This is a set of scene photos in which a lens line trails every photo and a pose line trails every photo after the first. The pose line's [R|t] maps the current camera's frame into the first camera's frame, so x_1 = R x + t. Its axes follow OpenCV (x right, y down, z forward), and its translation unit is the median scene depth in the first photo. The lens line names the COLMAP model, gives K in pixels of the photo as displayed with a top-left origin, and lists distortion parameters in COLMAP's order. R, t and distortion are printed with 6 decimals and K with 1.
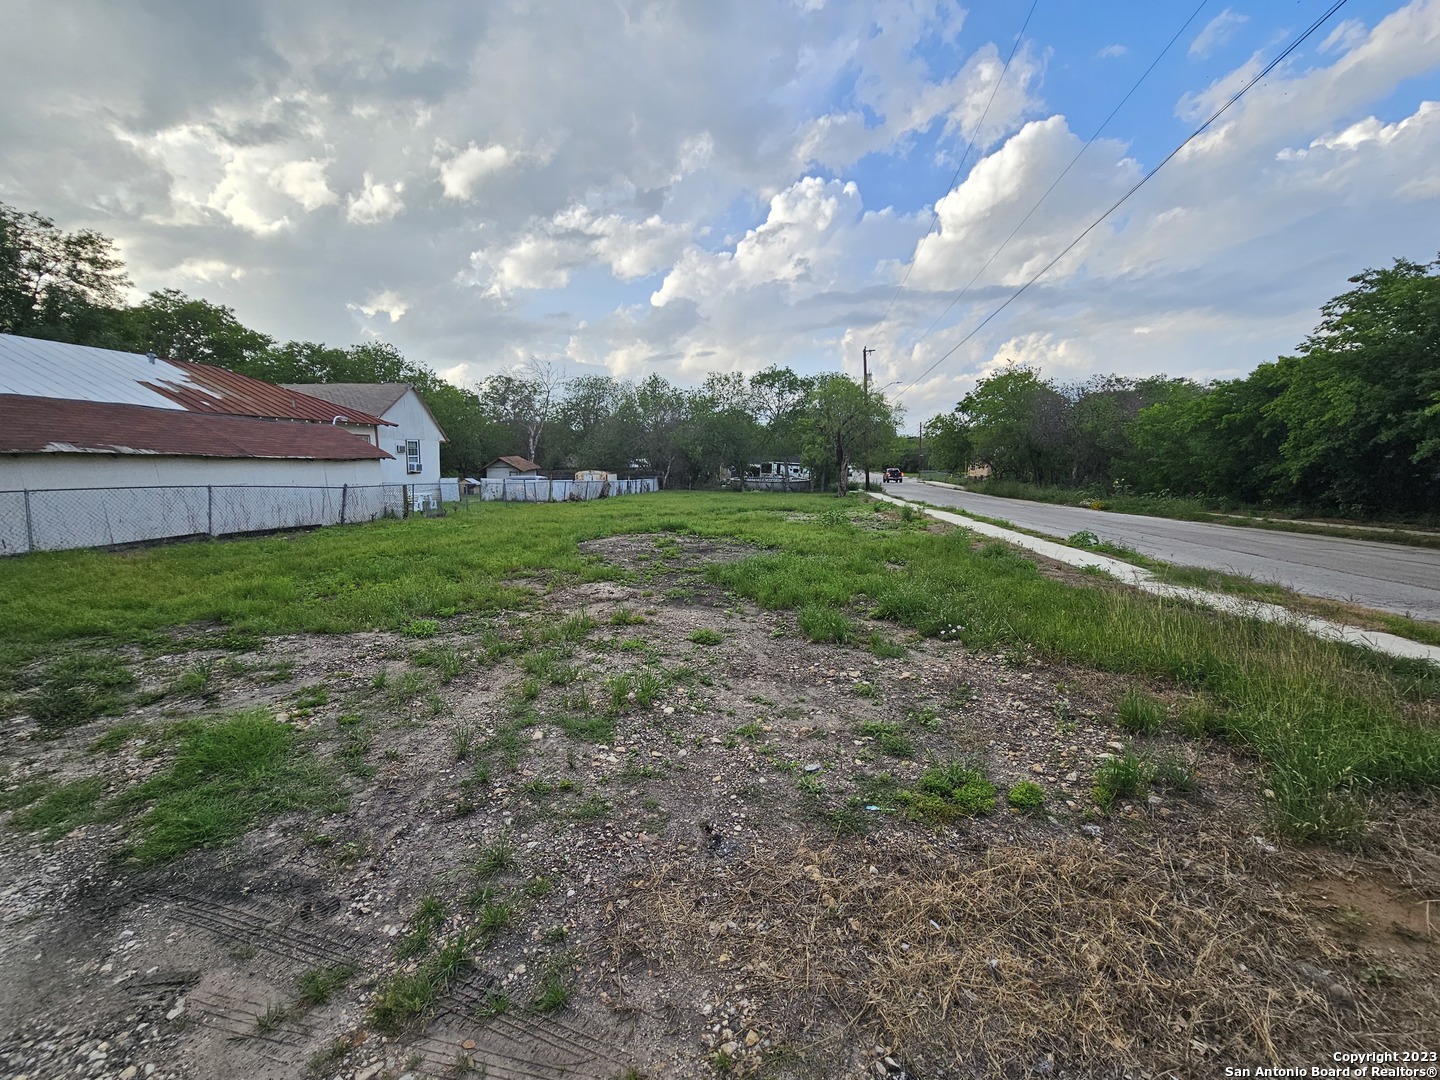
lens RADIAL K [[592.2, 0, 717.9], [0, 592.2, 541.5], [0, 0, 1]] dist [-0.007510, 0.003509]
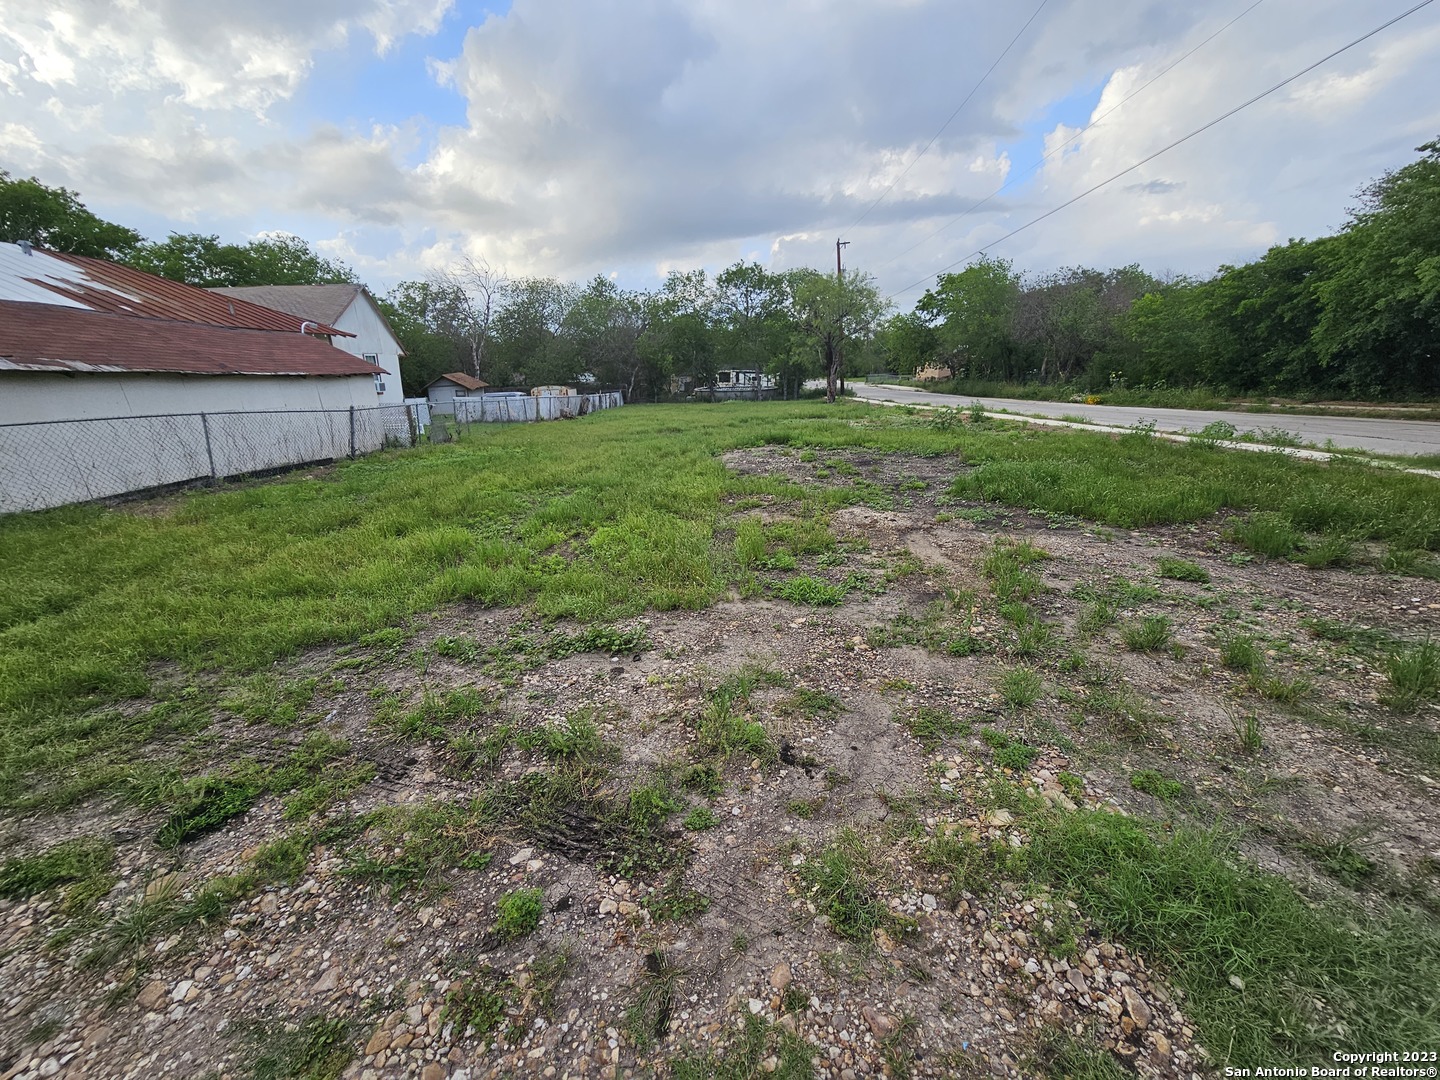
lens RADIAL K [[588.4, 0, 720.0], [0, 588.4, 540.0], [0, 0, 1]] dist [-0.007634, 0.004448]
pose [[0.990302, -0.070208, 0.119883, -0.355897], [0.052473, 0.988015, 0.145165, -0.009264], [-0.128638, -0.137467, 0.982118, 0.177843]]
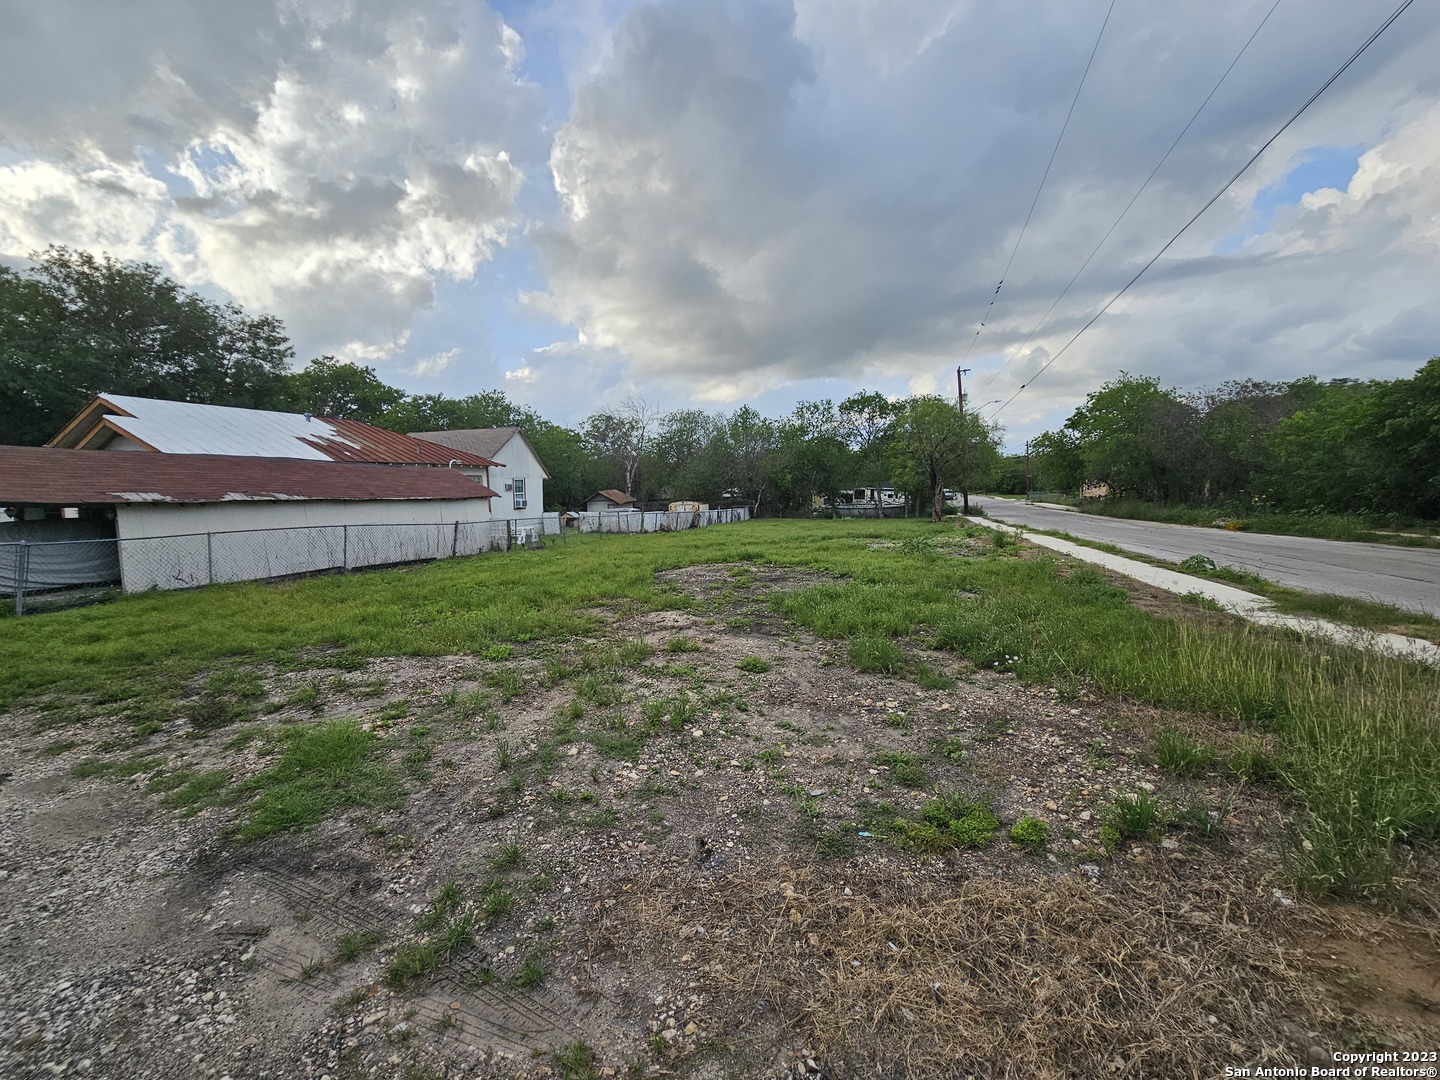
lens RADIAL K [[592.2, 0, 717.9], [0, 592.2, 541.5], [0, 0, 1]] dist [-0.007510, 0.003509]
pose [[0.986772, -0.016465, -0.161273, 0.045478], [0.008833, 0.998812, -0.047923, -0.002030], [0.161871, 0.045865, 0.985746, -0.018206]]
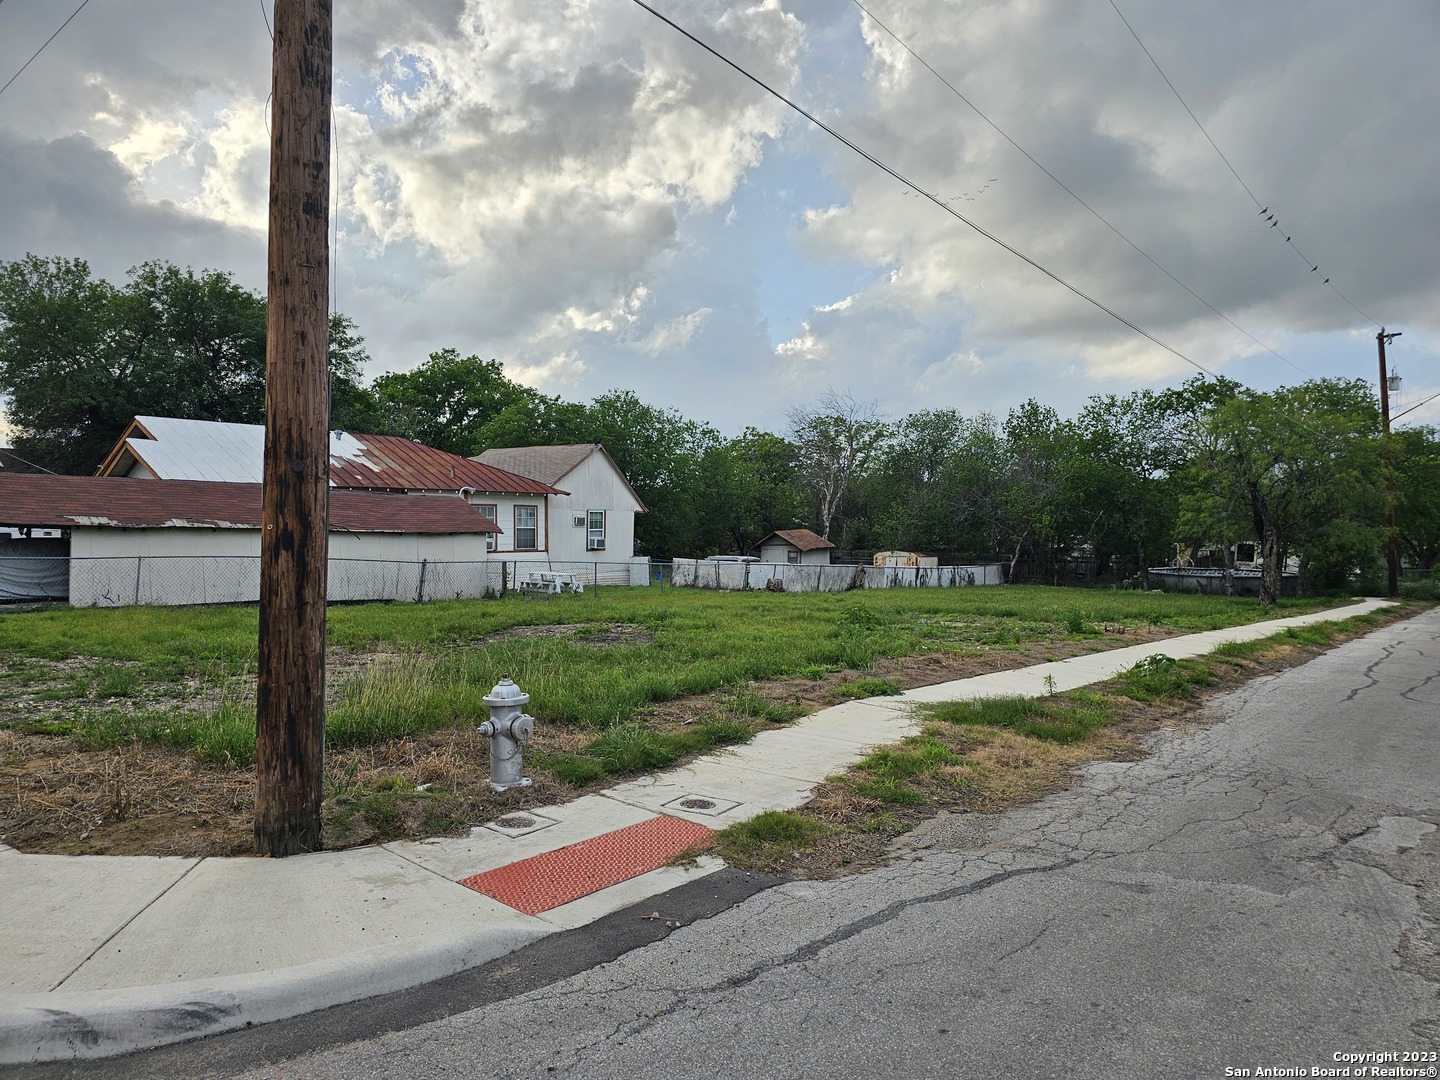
lens RADIAL K [[969.4, 0, 739.2], [0, 969.4, 545.8], [0, 0, 1]] dist [0.092802, -0.098597]
pose [[0.859188, 0.012583, -0.511506, 0.918636], [-0.076327, 0.991664, -0.103815, 0.010860], [0.505935, 0.128238, 0.852986, -0.145846]]
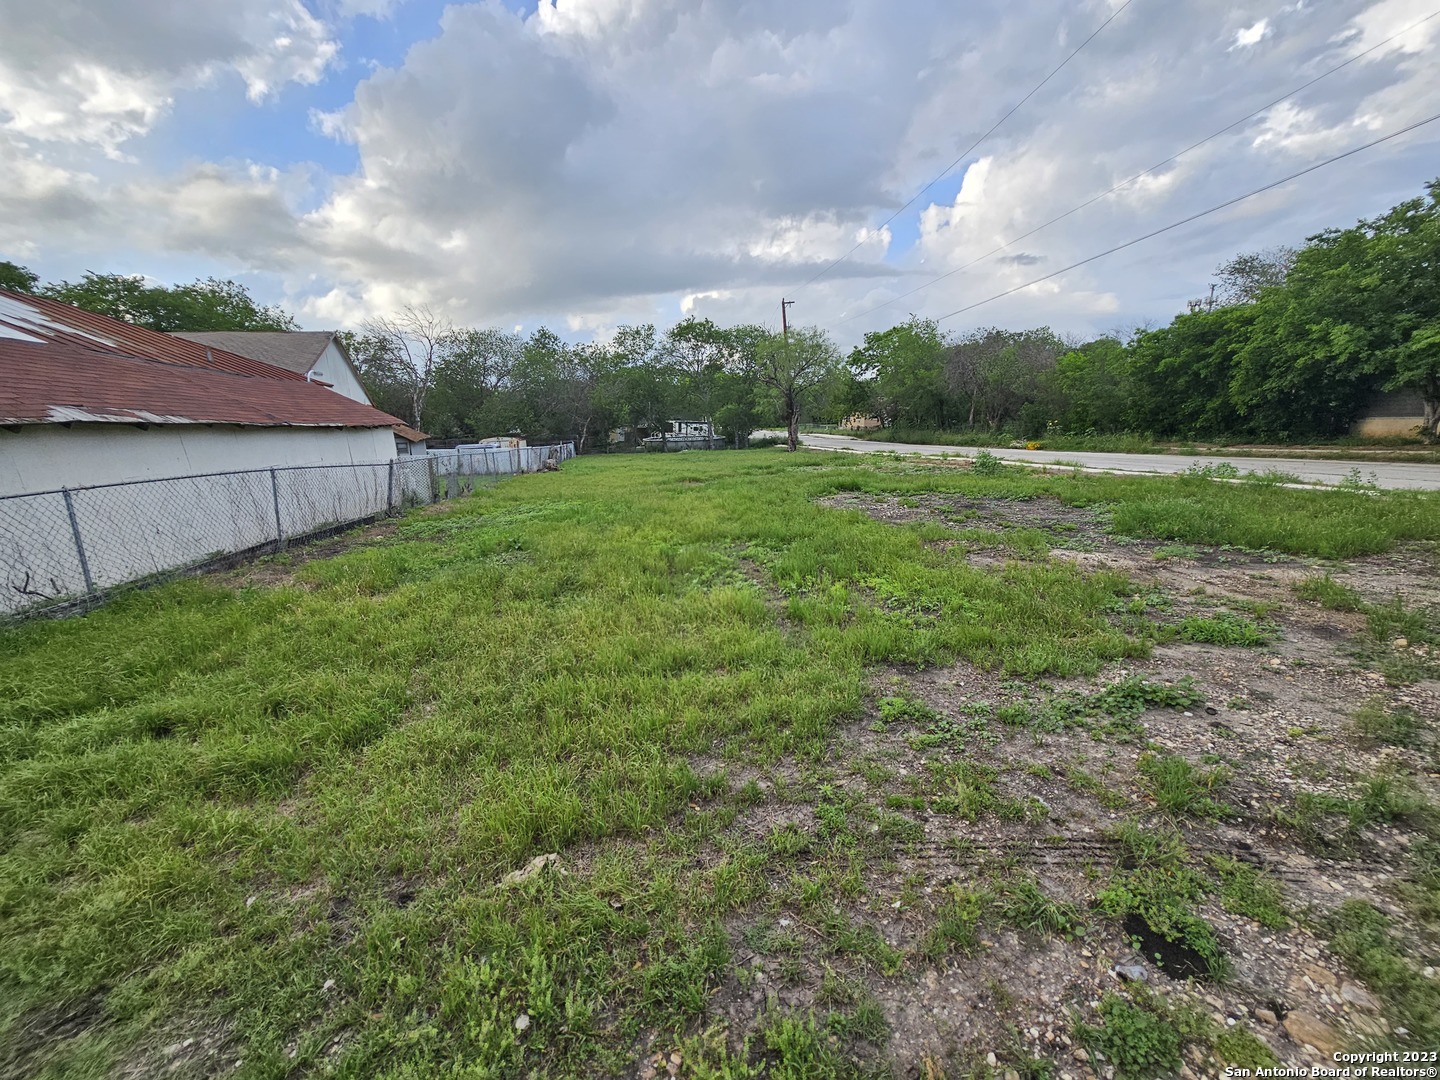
lens RADIAL K [[584.0, 0, 719.5], [0, 584.0, 547.8], [0, 0, 1]] dist [0.002136, 0.000042]
pose [[0.960467, -0.095243, 0.261595, -0.645904], [0.074731, 0.993376, 0.087290, -0.029474], [-0.268176, -0.064290, 0.961222, 0.253697]]
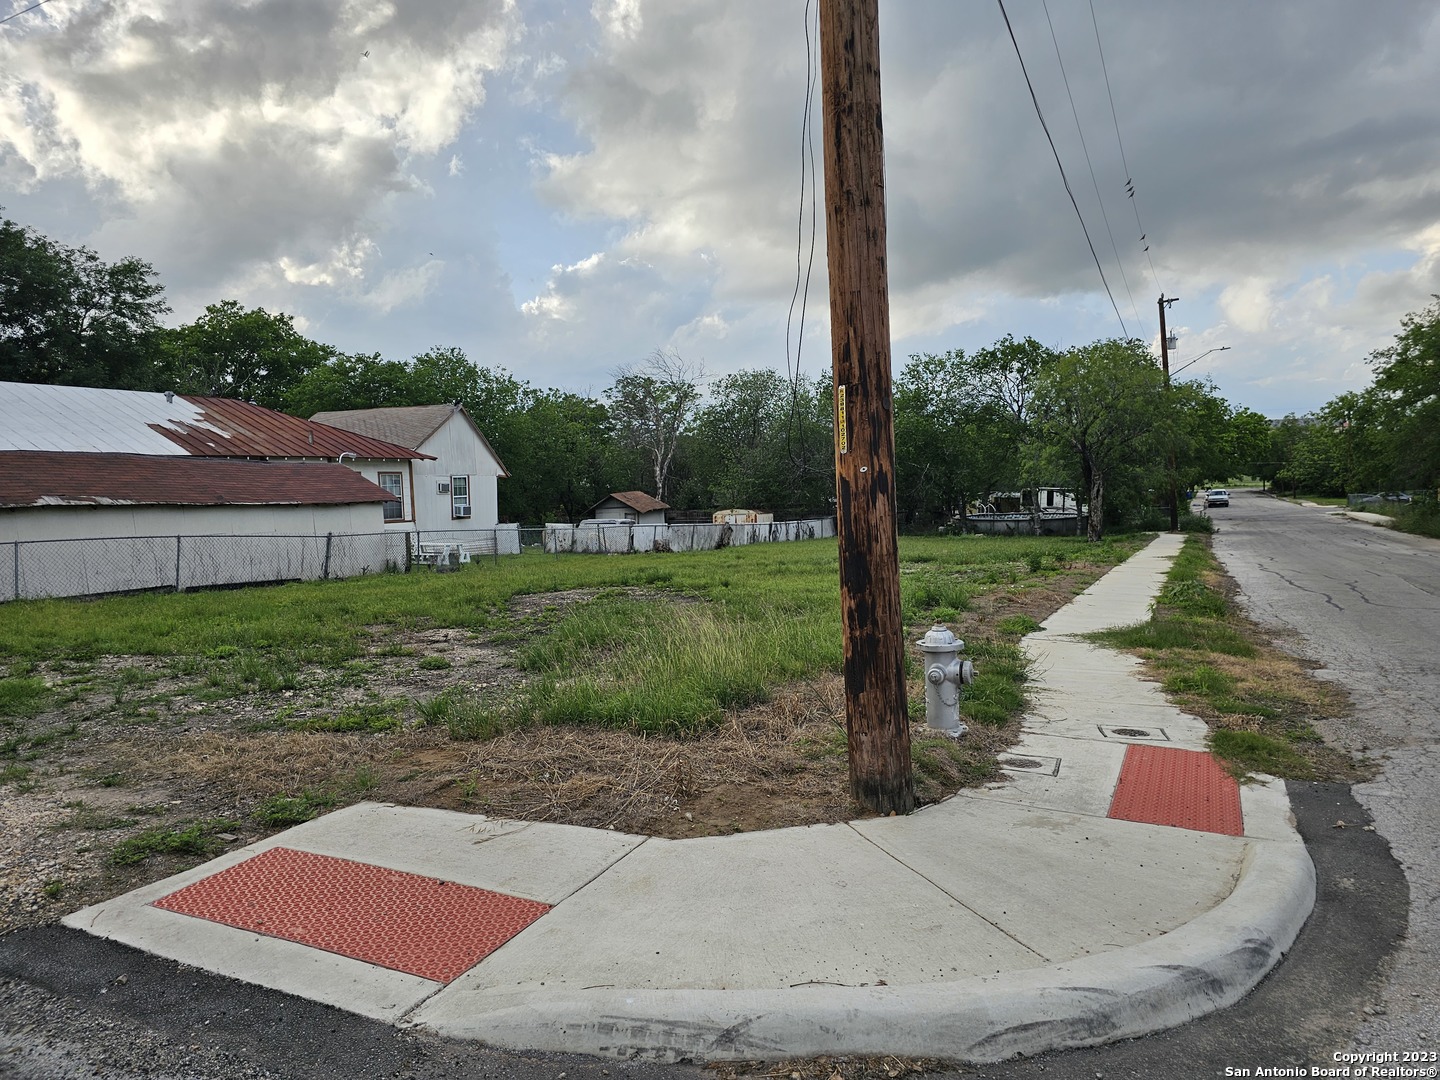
lens RADIAL K [[969.4, 0, 739.2], [0, 969.4, 545.8], [0, 0, 1]] dist [0.092802, -0.098597]
pose [[0.957027, -0.012701, -0.289721, 0.537013], [-0.010051, 0.996988, -0.076908, 0.040260], [0.289825, 0.076515, 0.954016, -0.295926]]
